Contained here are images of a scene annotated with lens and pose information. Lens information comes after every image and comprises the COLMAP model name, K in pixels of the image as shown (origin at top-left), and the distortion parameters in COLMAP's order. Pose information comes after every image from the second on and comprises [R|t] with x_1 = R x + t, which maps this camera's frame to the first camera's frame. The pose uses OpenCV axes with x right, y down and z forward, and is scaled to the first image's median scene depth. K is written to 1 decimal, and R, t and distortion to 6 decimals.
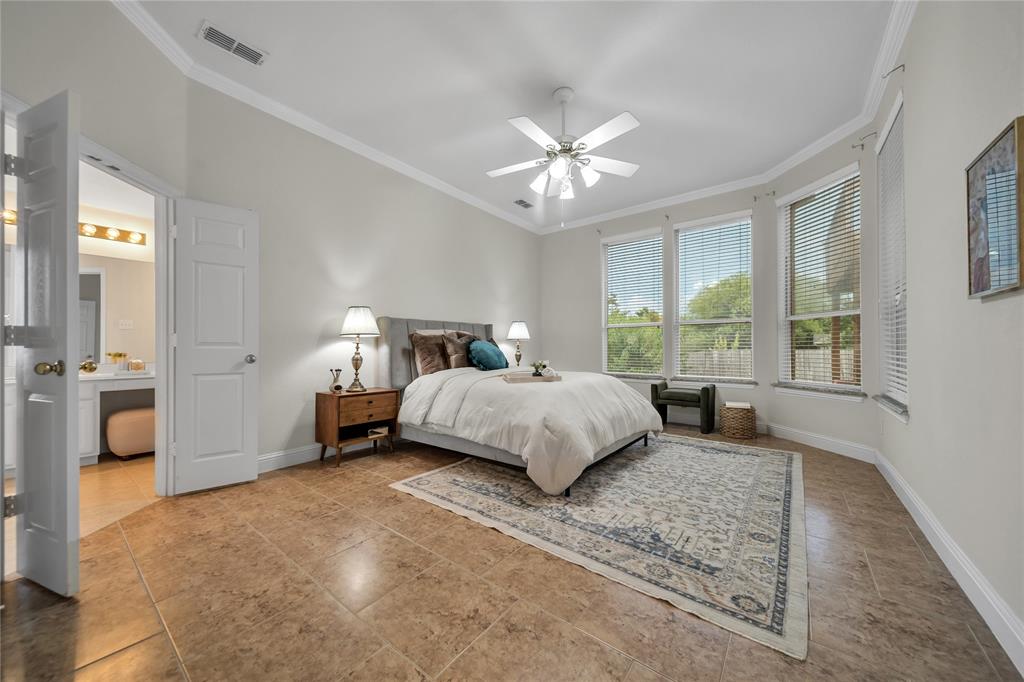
lens RADIAL K [[367.8, 0, 506.9], [0, 367.8, 339.2], [0, 0, 1]] dist [0.002419, 0.000022]
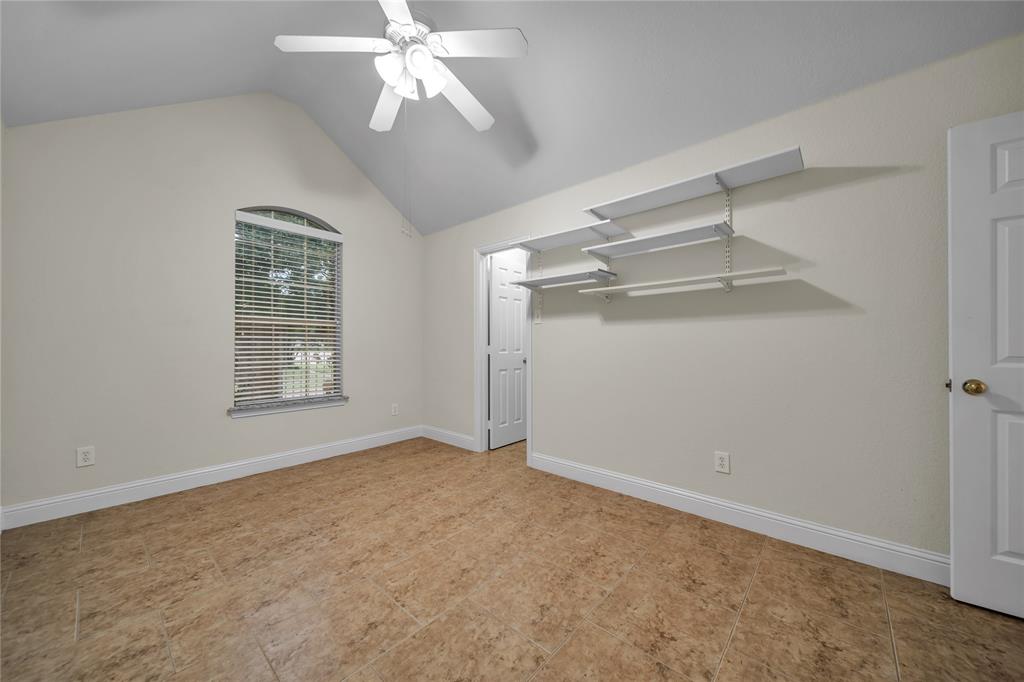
lens RADIAL K [[367.8, 0, 511.5], [0, 367.8, 344.2], [0, 0, 1]] dist [0.002419, 0.000022]
pose [[-0.070852, -0.008883, -0.997447, 0.264150], [-0.000976, 0.999960, -0.008836, -0.007015], [0.997486, 0.000347, -0.070858, 0.336140]]
